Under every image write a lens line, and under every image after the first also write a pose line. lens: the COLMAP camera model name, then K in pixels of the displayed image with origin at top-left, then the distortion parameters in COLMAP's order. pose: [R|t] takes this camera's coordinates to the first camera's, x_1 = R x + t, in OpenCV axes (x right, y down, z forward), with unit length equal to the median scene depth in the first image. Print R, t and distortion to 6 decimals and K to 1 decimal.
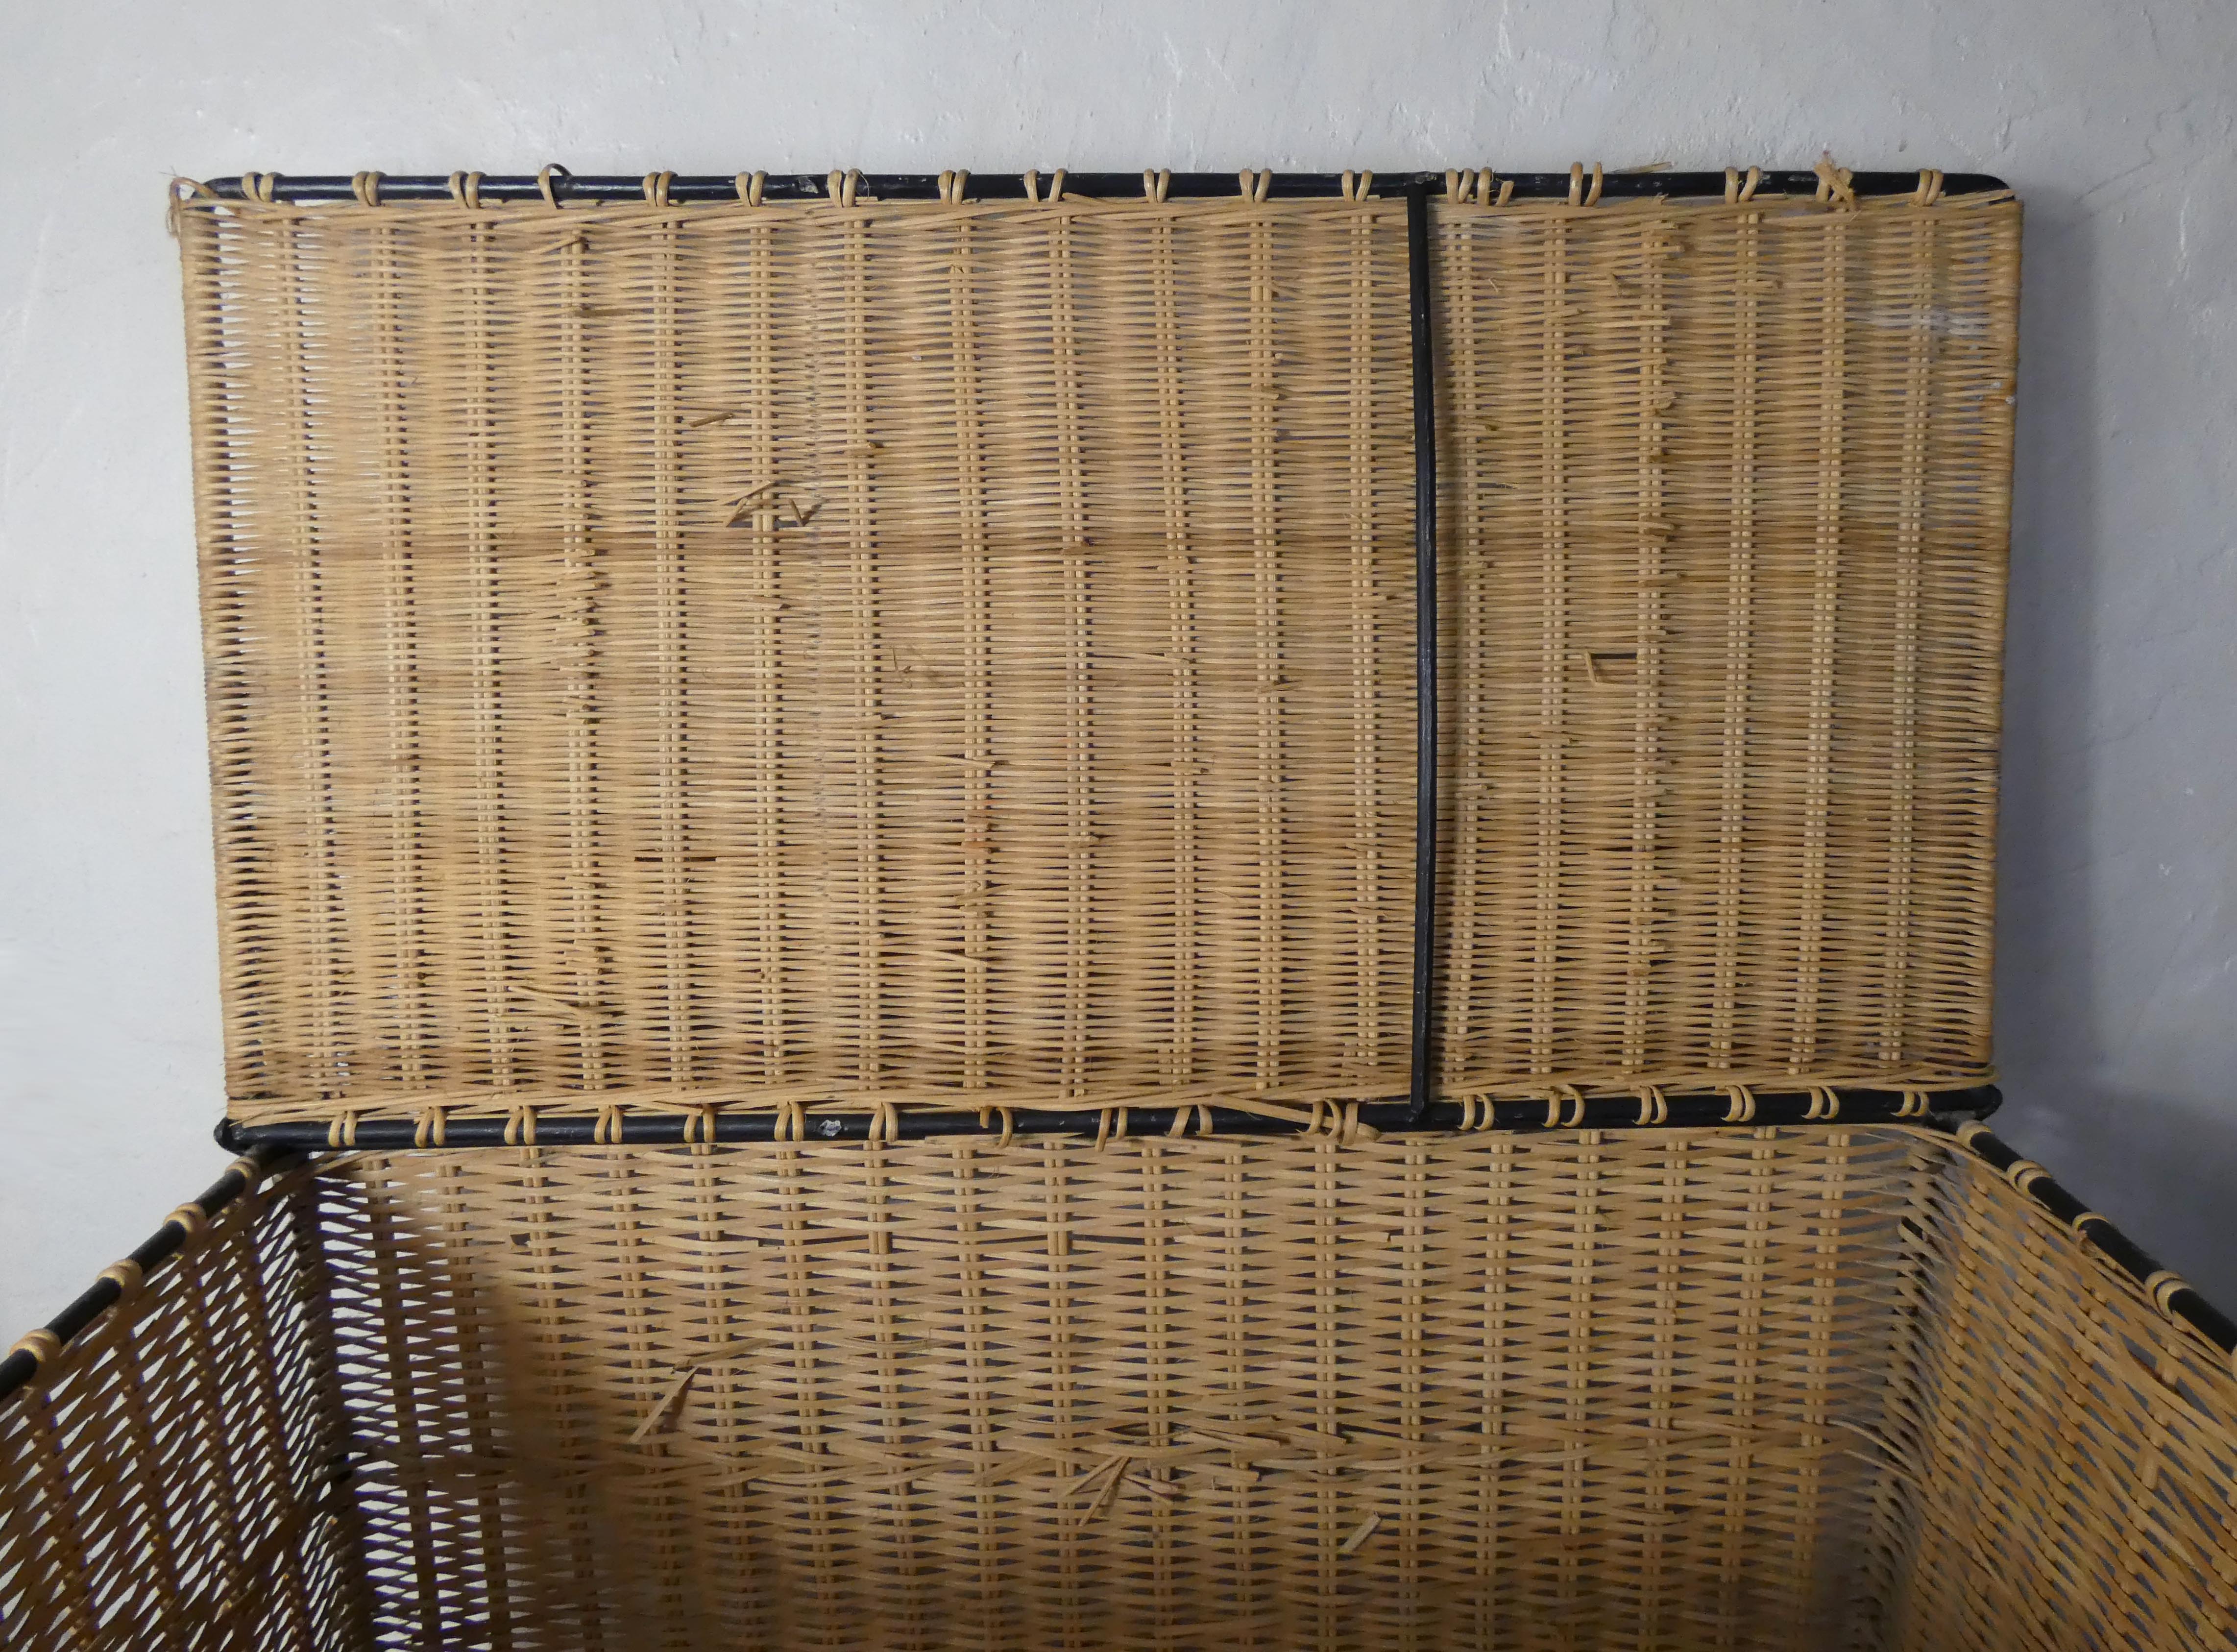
lens RADIAL K [[1363.0, 0, 1118.5], [0, 1363.0, 826.0], [0, 0, 1]] dist [0.004809, 0.001106]
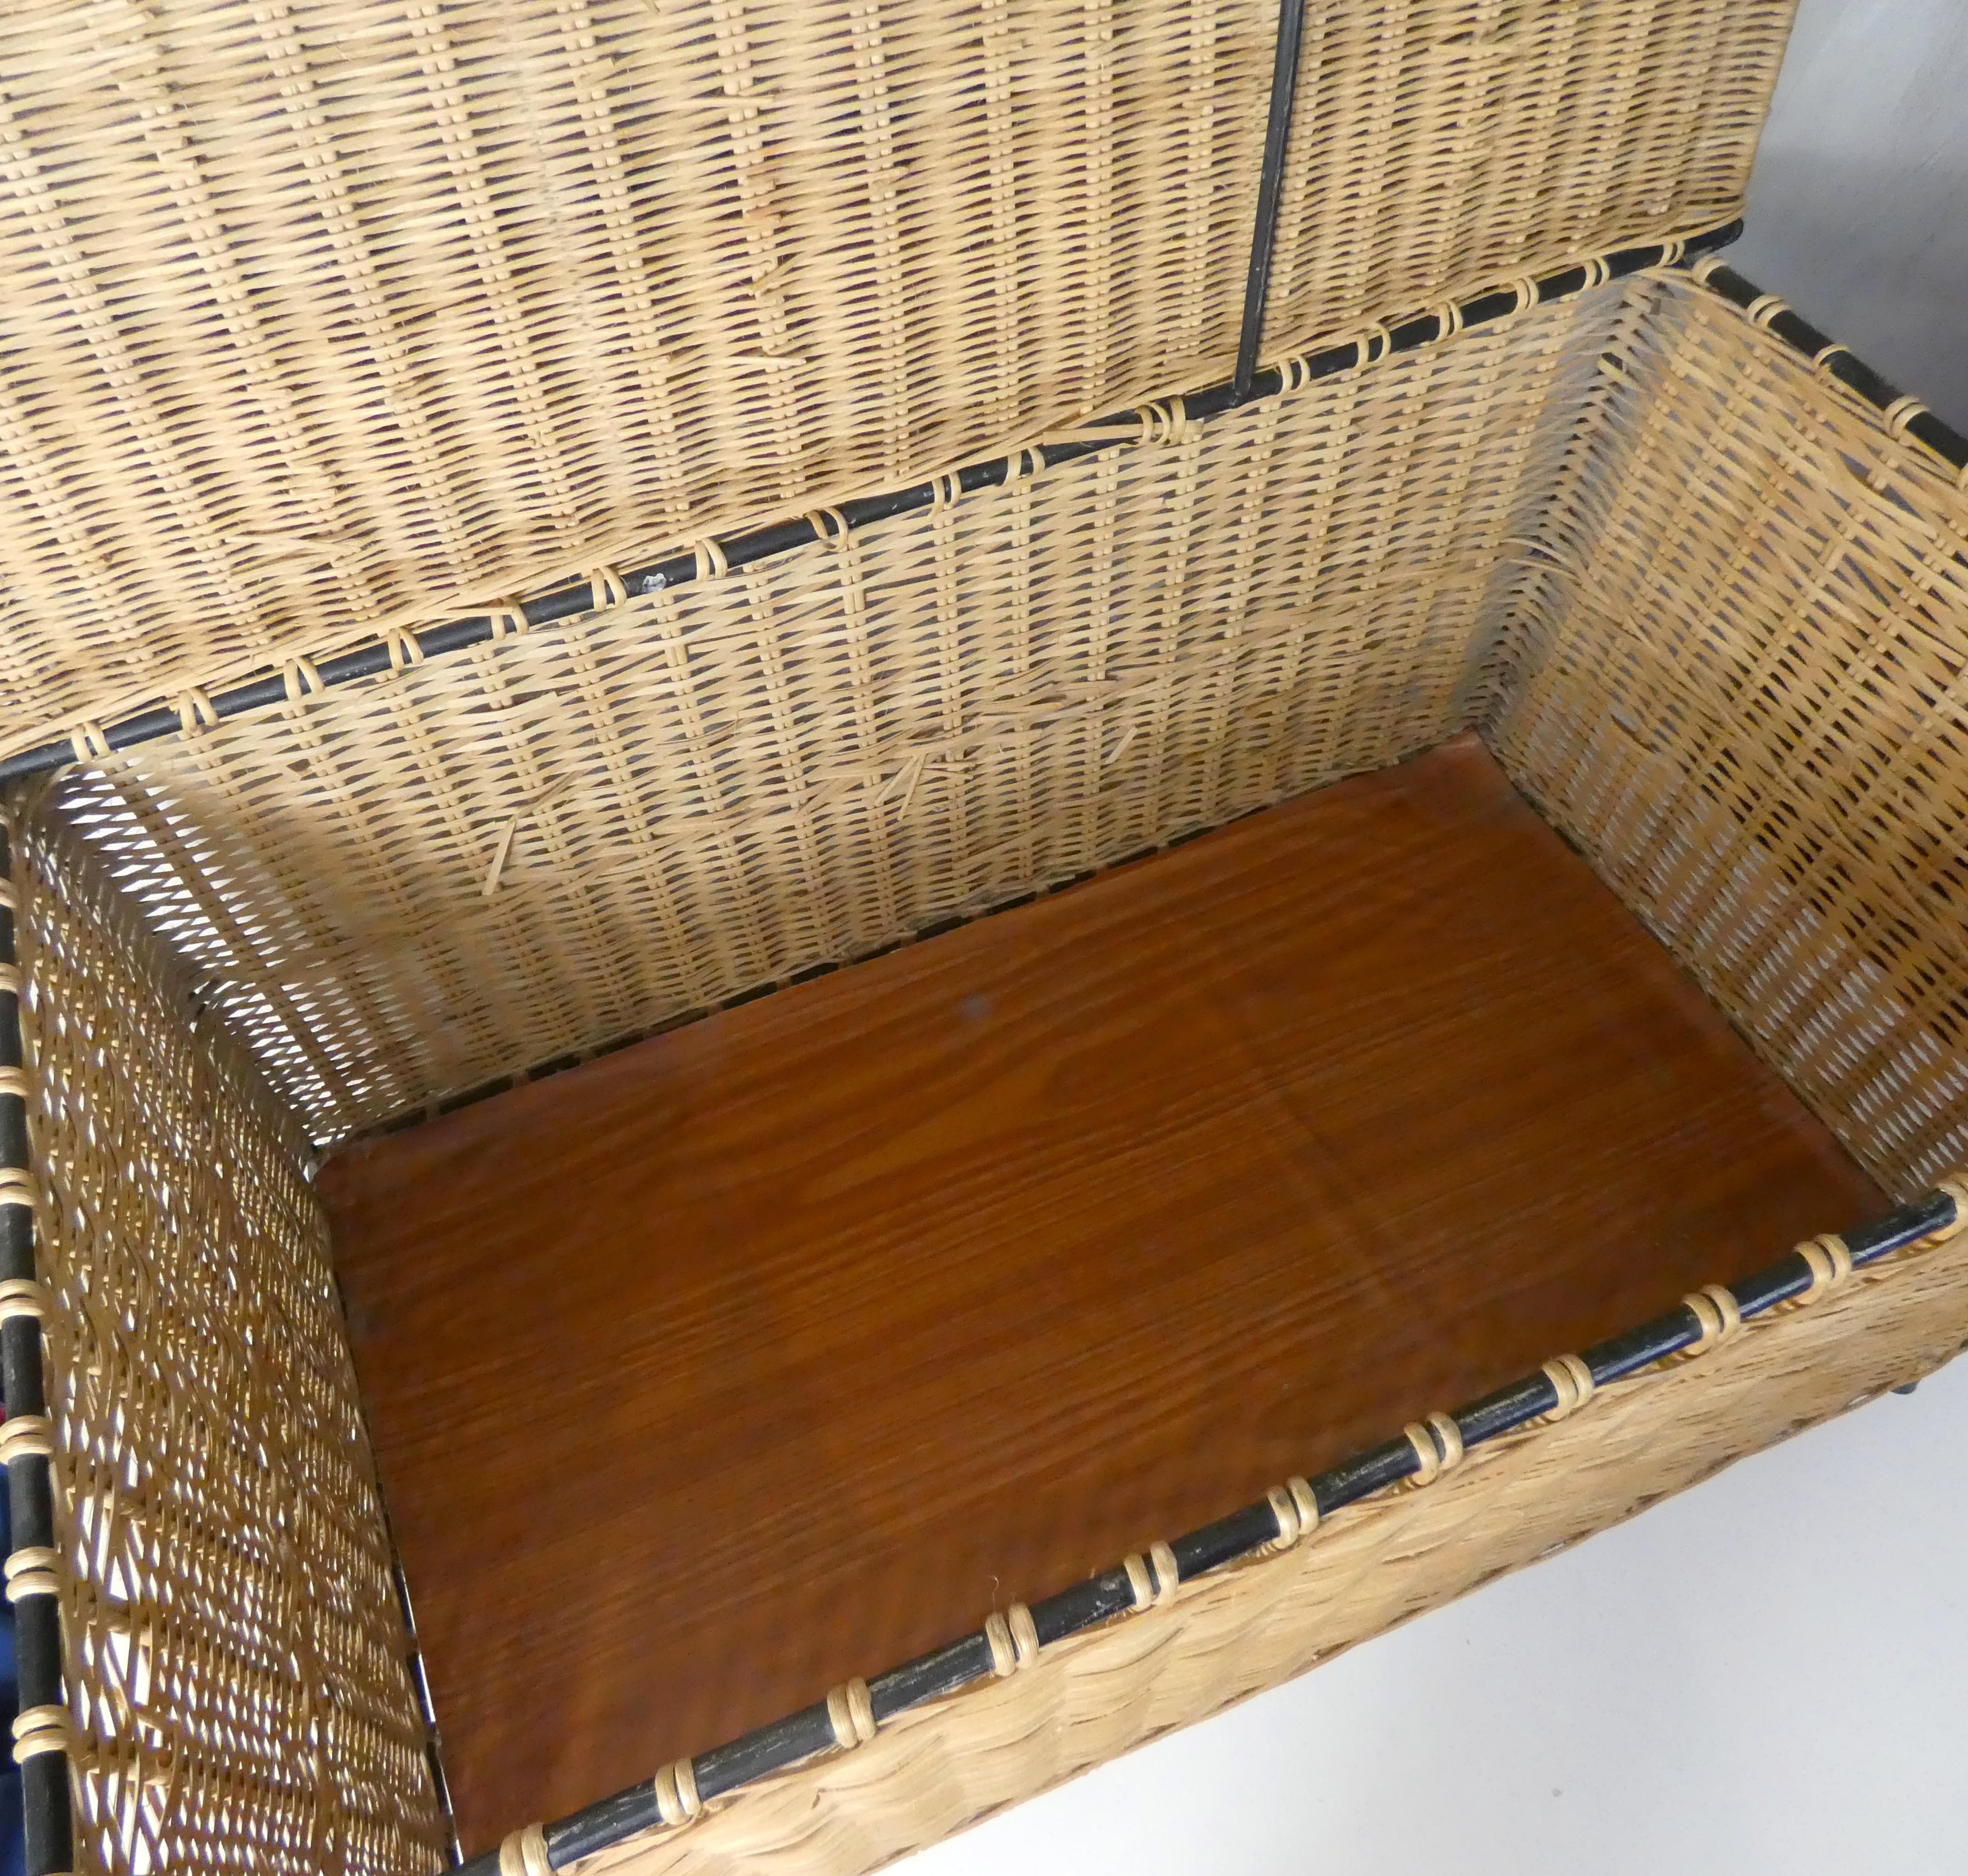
lens RADIAL K [[1387.5, 0, 984.0], [0, 1387.5, 938.0], [0, 0, 1]] dist [-0.016486, -0.001612]
pose [[0.937993, -0.311932, 0.151223, -0.213881], [0.151580, 0.761387, 0.630328, -0.136313], [-0.311759, -0.568320, 0.761458, 0.111545]]
